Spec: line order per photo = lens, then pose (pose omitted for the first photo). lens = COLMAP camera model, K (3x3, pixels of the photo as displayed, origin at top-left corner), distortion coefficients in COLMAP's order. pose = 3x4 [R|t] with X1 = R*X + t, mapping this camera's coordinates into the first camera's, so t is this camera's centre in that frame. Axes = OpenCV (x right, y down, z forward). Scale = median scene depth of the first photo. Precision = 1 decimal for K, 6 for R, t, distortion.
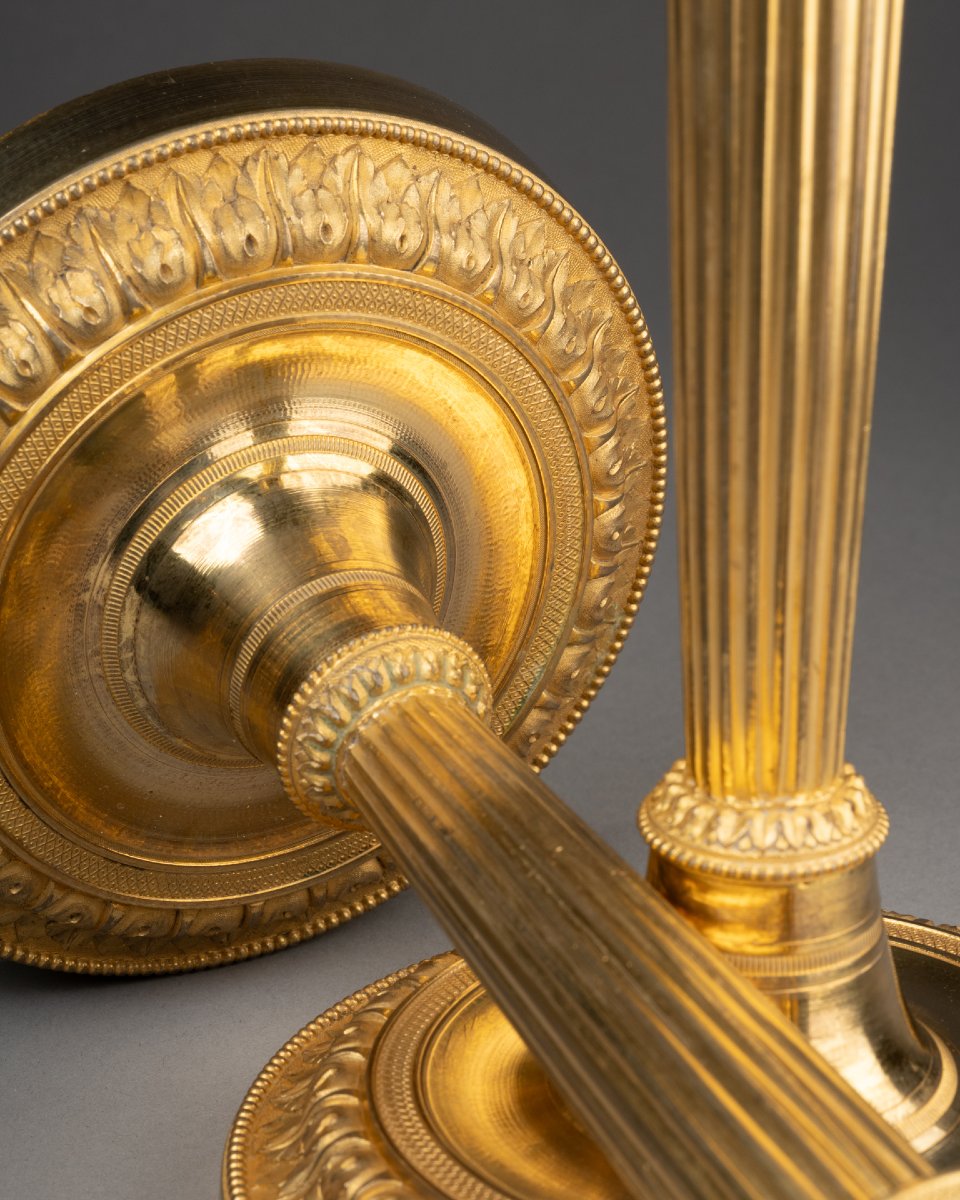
lens RADIAL K [[4306.4, 0, 480.0], [0, 4306.4, 600.0], [0, 0, 1]] dist [0.121915, 1.864784]
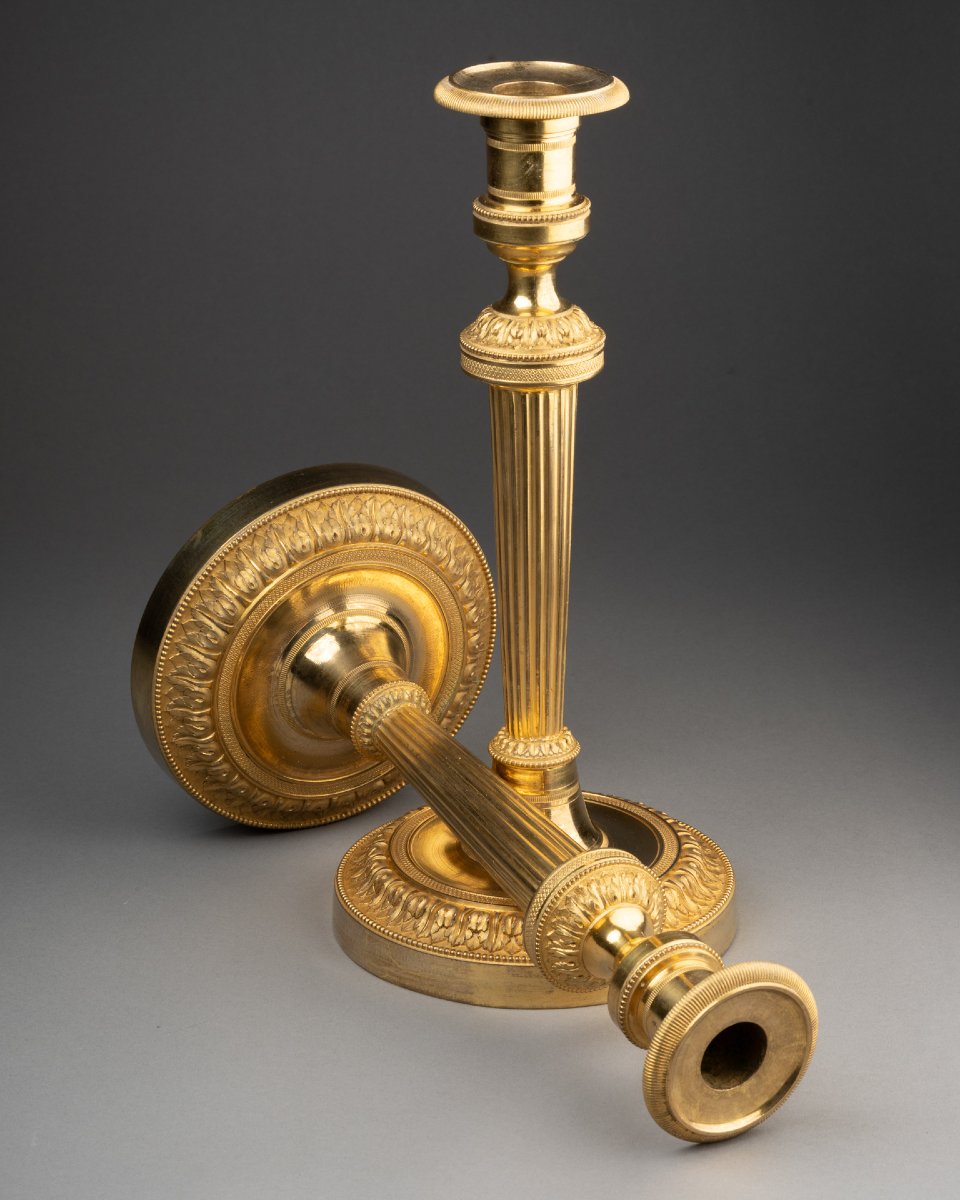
lens RADIAL K [[4306.4, 0, 480.0], [0, 4306.4, 600.0], [0, 0, 1]] dist [0.121915, 1.864784]
pose [[0.999095, -0.020062, 0.037500, -0.063978], [0.021475, 0.999060, -0.037657, 0.055879], [-0.036709, 0.038428, 0.998587, -1.601642]]
